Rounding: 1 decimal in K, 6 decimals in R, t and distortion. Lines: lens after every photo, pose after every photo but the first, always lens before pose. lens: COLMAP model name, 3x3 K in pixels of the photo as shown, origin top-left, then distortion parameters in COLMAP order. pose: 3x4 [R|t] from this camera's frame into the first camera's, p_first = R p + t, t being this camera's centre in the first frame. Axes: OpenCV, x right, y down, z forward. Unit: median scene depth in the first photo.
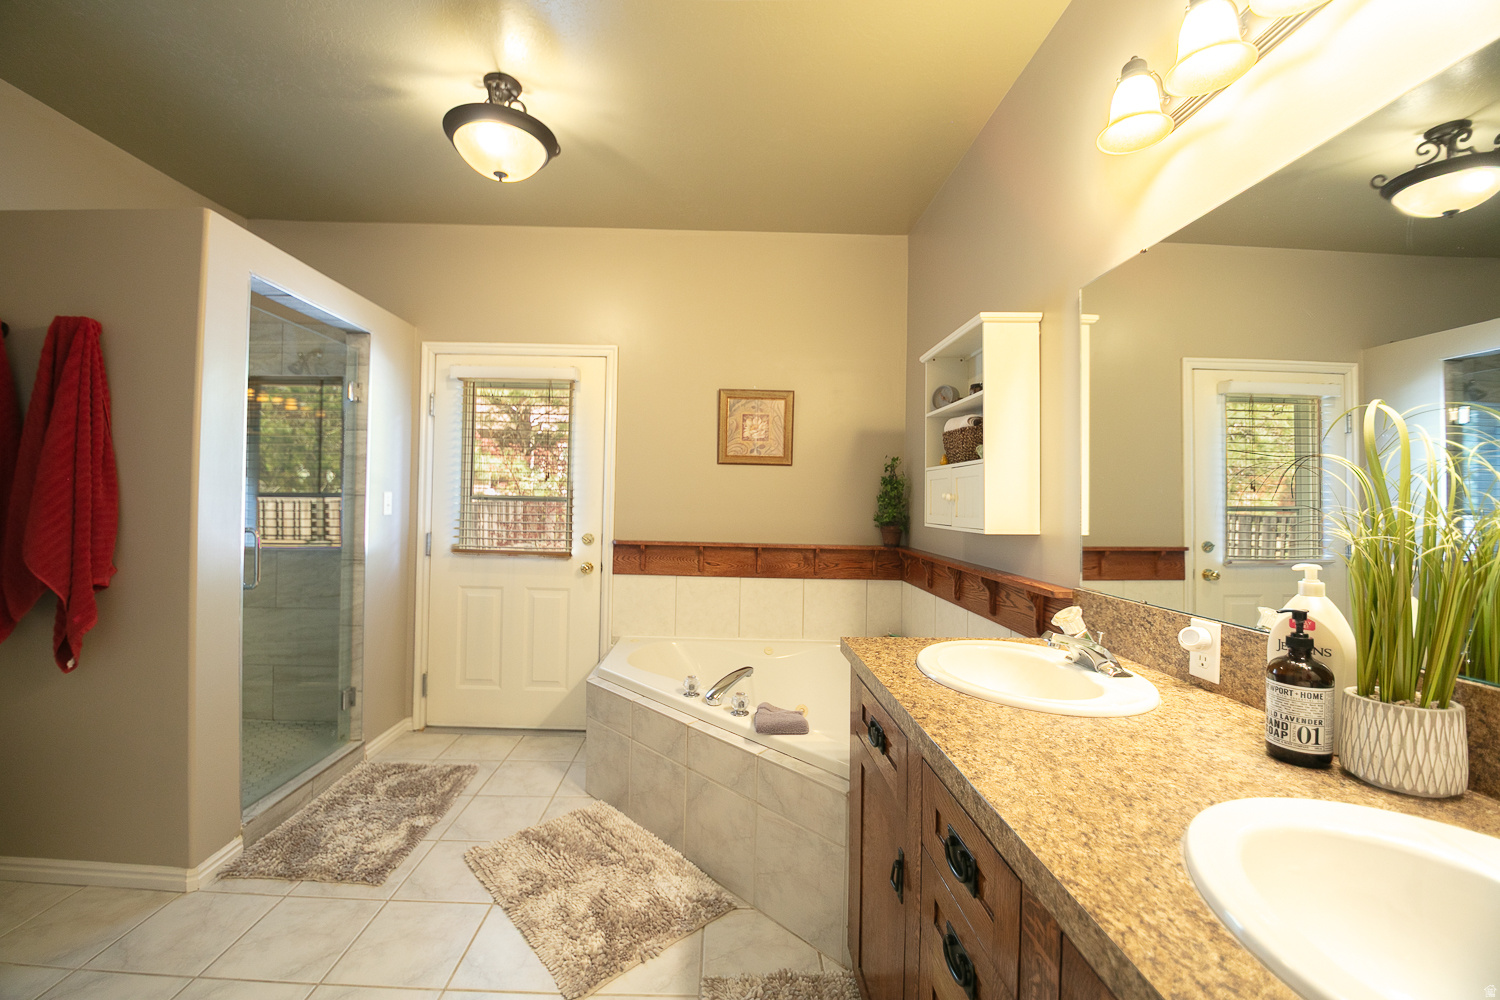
lens RADIAL K [[599.7, 0, 725.5], [0, 599.7, 494.3], [0, 0, 1]] dist [-0.001251, -0.015571]
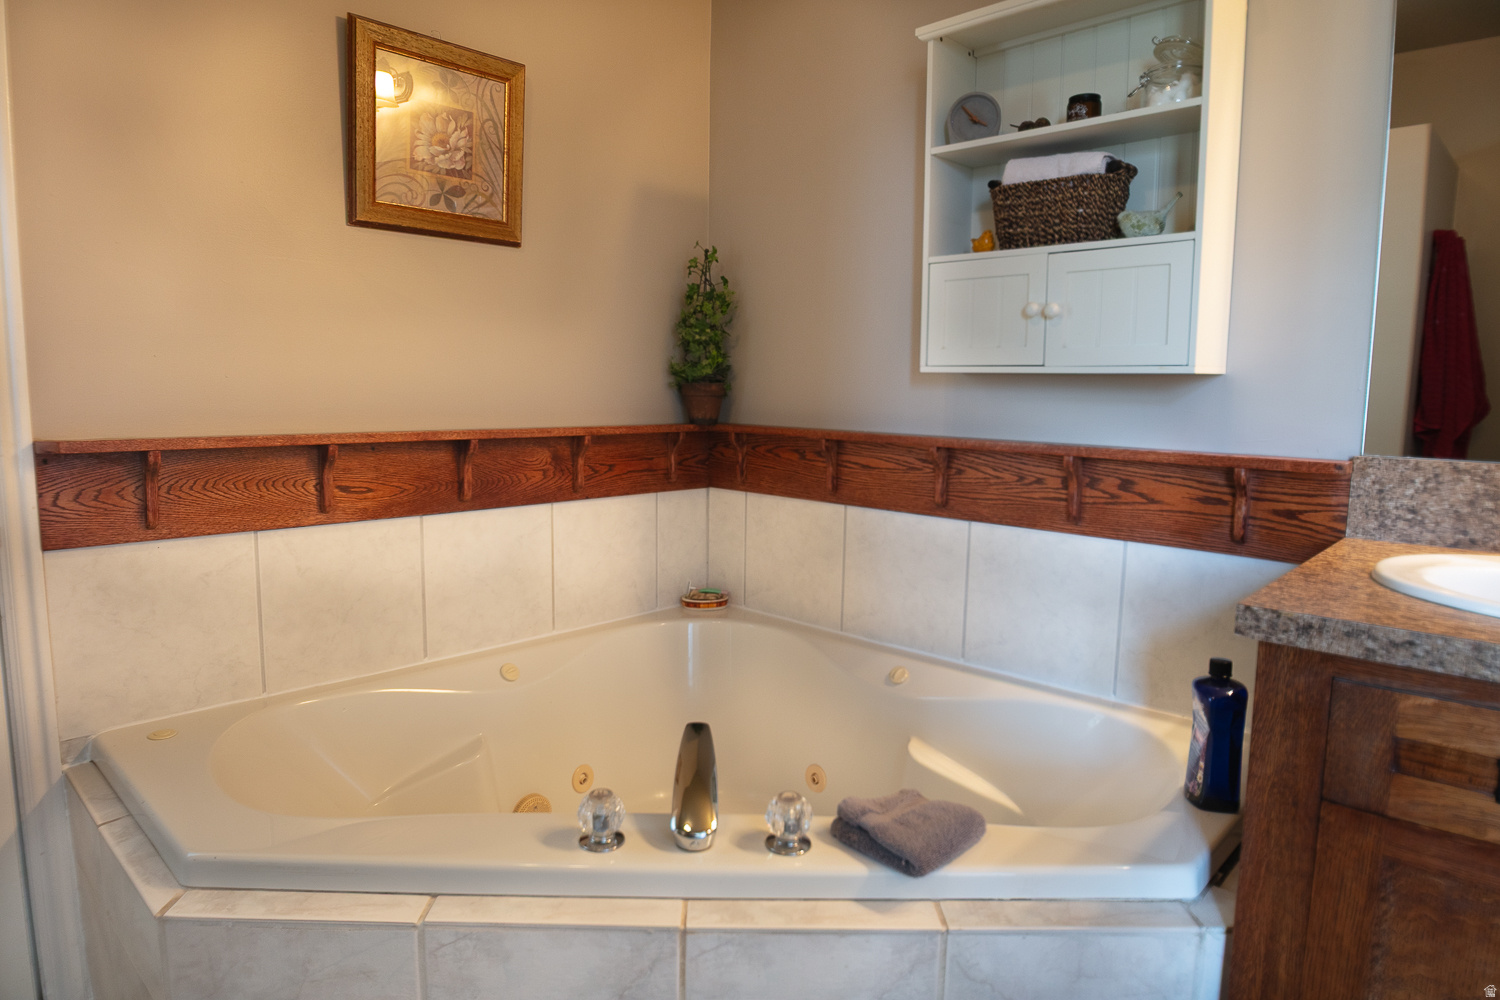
lens RADIAL K [[914.8, 0, 750.0], [0, 914.8, 500.0], [0, 0, 1]] dist [-0.044513, 0.000376]
pose [[0.696774, -0.101994, 0.710002, -0.258918], [-0.005195, 0.989095, 0.147185, 0.035805], [-0.717272, -0.106243, 0.688646, 0.415908]]
